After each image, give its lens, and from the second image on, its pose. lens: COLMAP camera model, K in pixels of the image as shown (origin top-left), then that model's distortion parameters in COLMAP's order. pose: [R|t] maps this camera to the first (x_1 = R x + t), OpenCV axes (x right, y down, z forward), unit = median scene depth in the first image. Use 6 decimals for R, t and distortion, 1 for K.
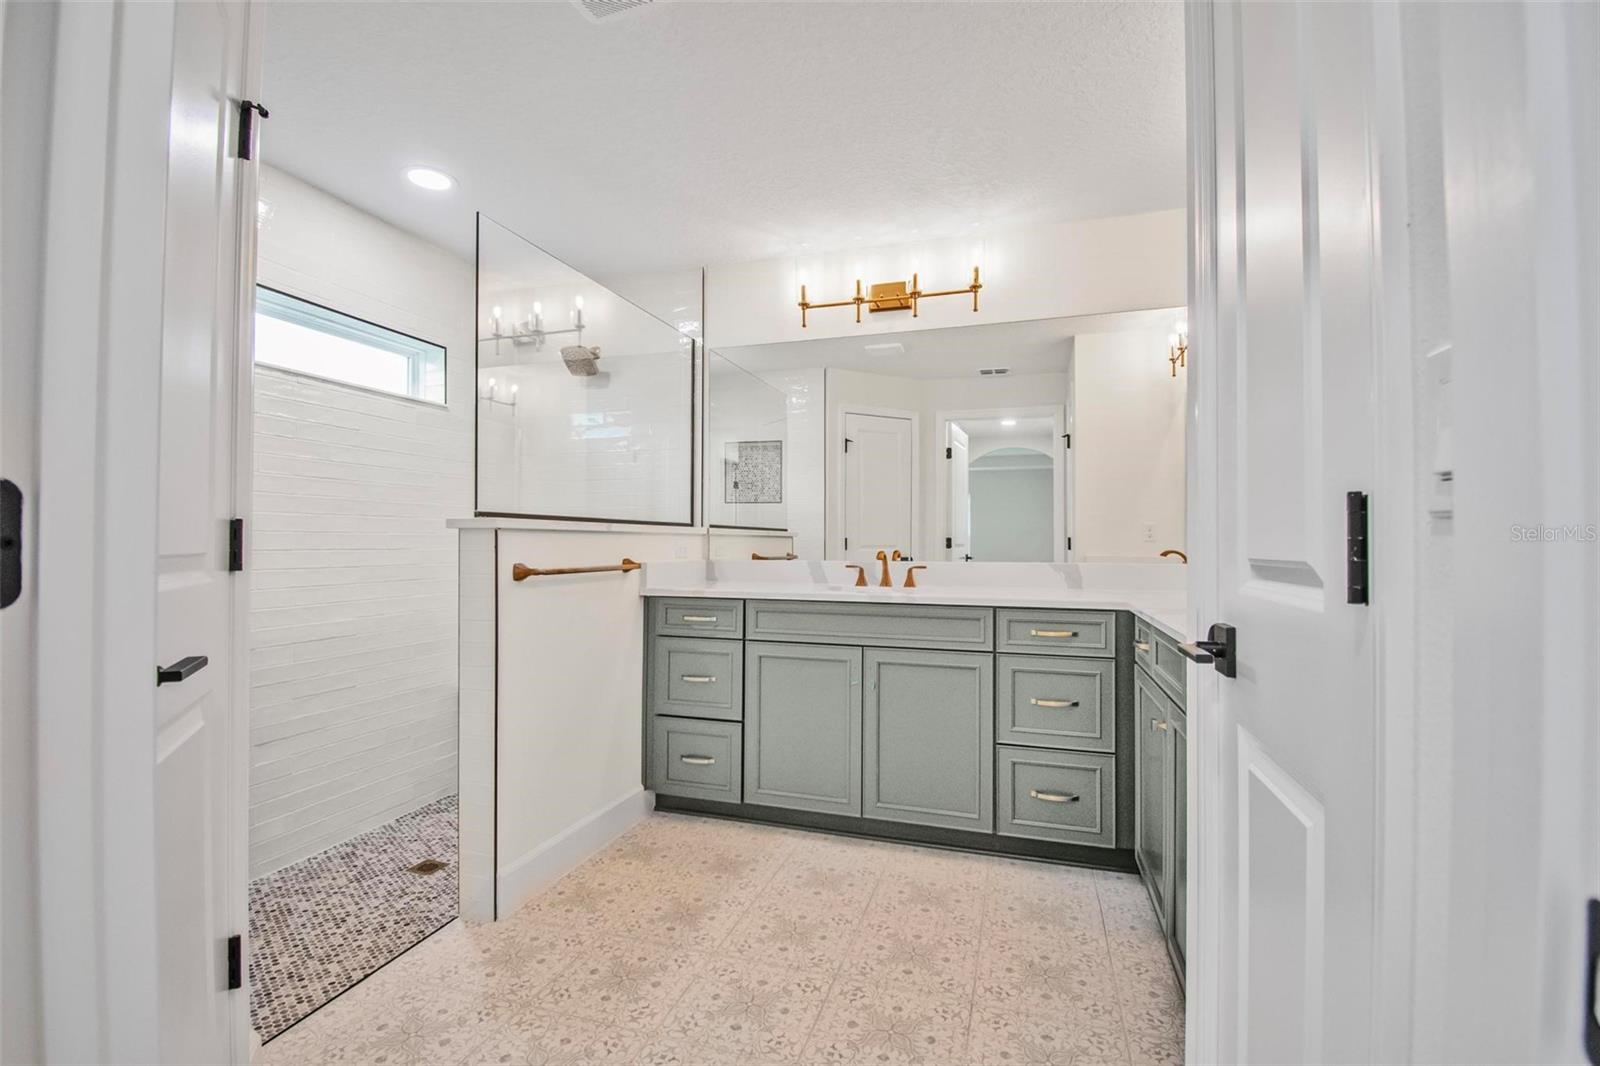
lens RADIAL K [[708.6, 0, 791.4], [0, 708.6, 529.9], [0, 0, 1]] dist [0.012105, -0.017172]
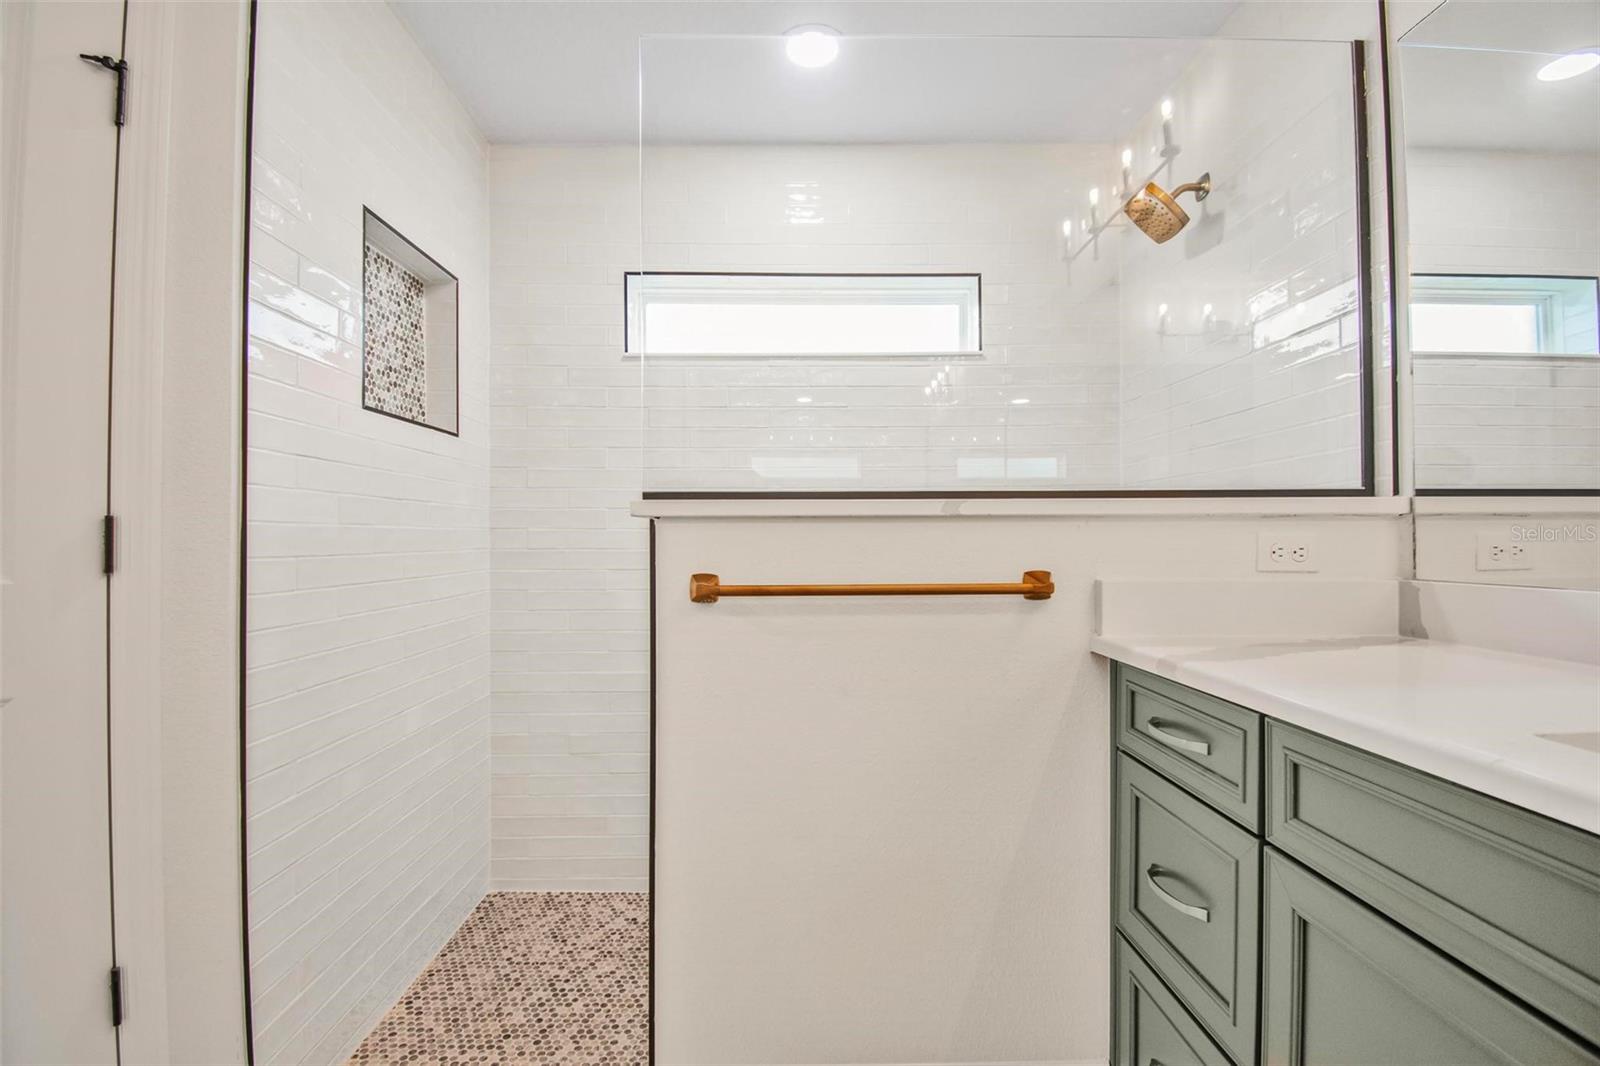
lens RADIAL K [[708.6, 0, 801.5], [0, 708.6, 520.6], [0, 0, 1]] dist [0.012105, -0.017172]
pose [[0.320579, -0.027947, -0.946809, 0.162859], [0.022688, 0.999504, -0.021820, 0.012436], [0.946950, -0.014487, 0.321054, 0.655891]]
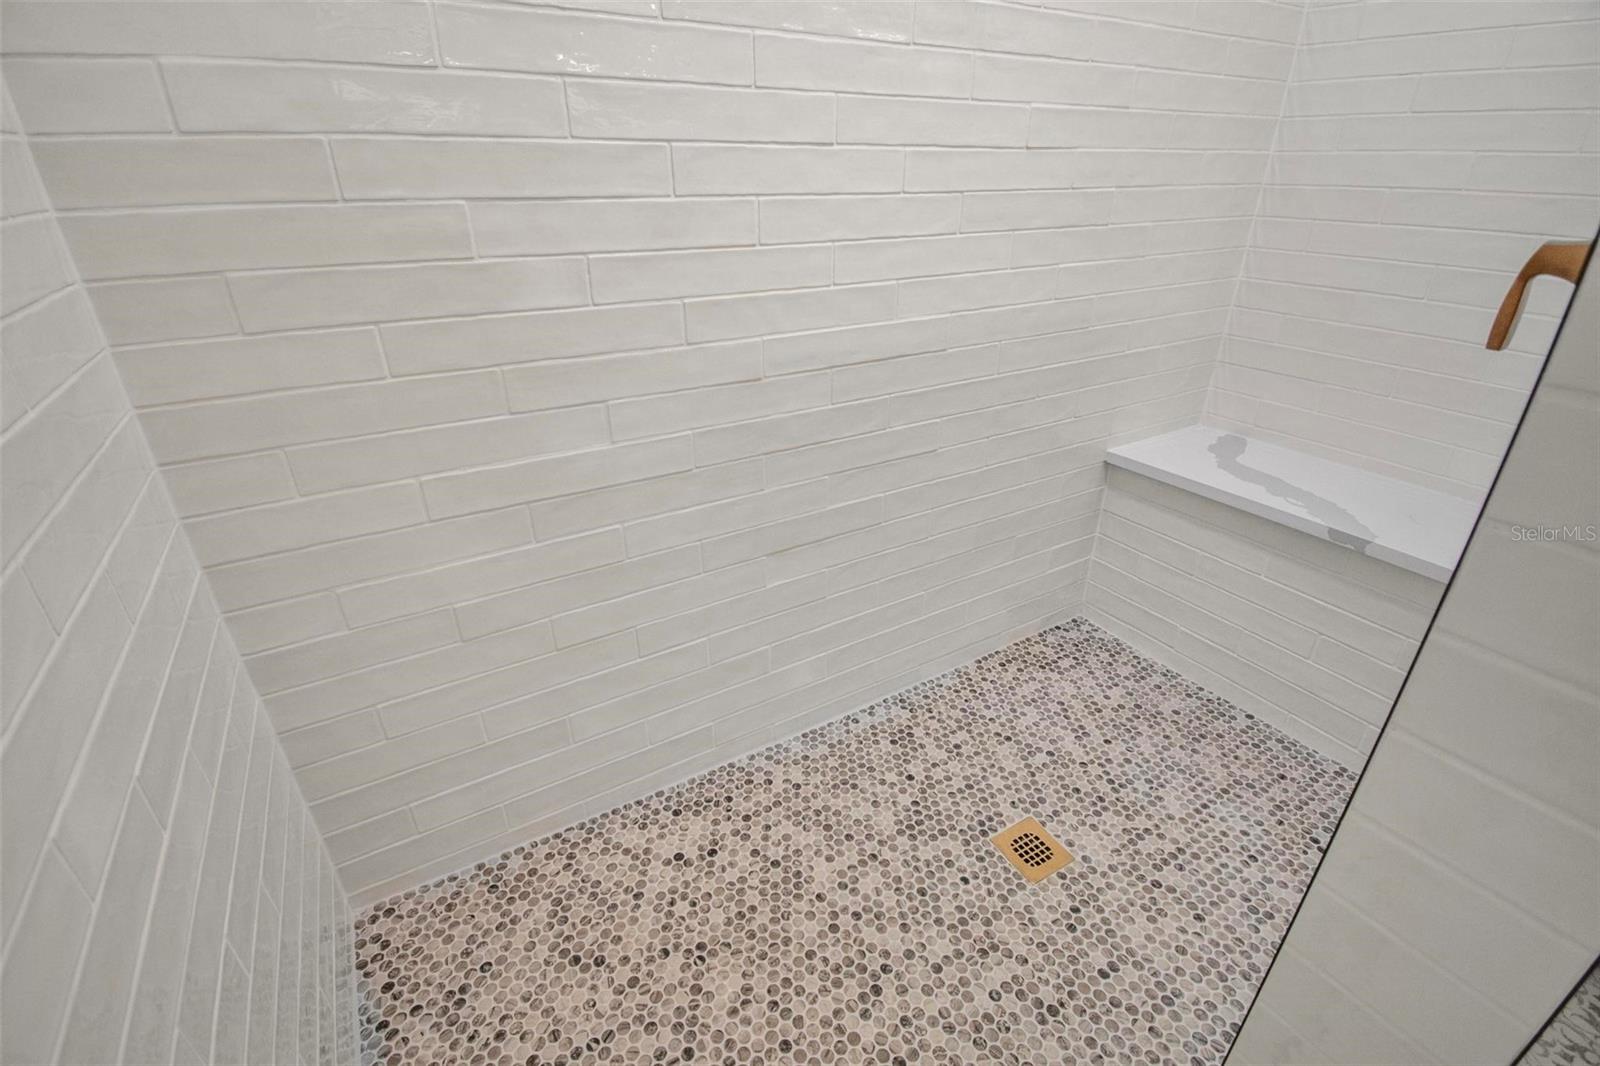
lens RADIAL K [[708.6, 0, 793.6], [0, 708.6, 531.4], [0, 0, 1]] dist [0.012105, -0.017172]
pose [[0.738194, 0.291873, -0.608177, -0.347282], [0.021977, 0.890669, 0.454120, 0.037671], [0.674230, -0.348595, 0.651072, 0.558032]]
